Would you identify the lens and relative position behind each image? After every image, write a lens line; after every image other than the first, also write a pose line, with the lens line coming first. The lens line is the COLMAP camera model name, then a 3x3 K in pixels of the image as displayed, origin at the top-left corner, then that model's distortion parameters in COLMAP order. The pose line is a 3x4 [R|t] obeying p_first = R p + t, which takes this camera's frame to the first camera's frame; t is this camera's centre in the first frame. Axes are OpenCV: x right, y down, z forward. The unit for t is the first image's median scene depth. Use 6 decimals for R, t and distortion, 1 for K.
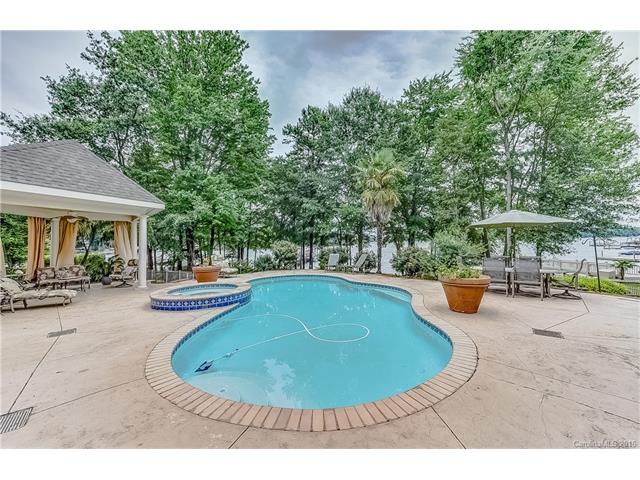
lens RADIAL K [[229.4, 0, 333.3], [0, 229.4, 239.8], [0, 0, 1]] dist [0.001012, -0.000005]
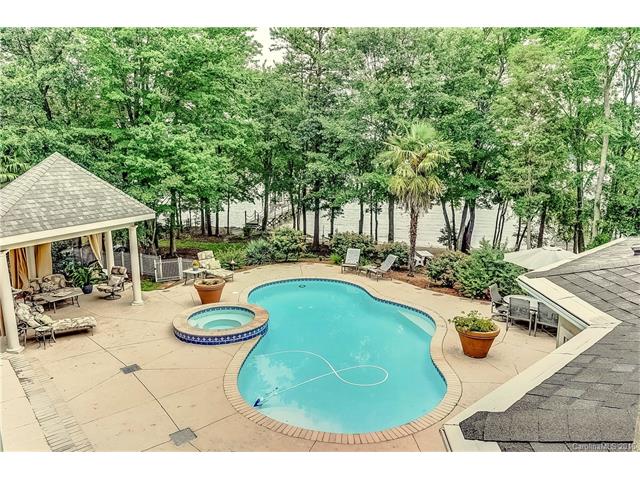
lens RADIAL K [[448.1, 0, 320.0], [0, 448.1, 240.0], [0, 0, 1]] dist [-0.000797, 0.000763]
pose [[0.998425, 0.002243, -0.056054, -0.045873], [0.012571, 0.964840, 0.262536, -0.695656], [0.054672, -0.262827, 0.963293, -0.842266]]
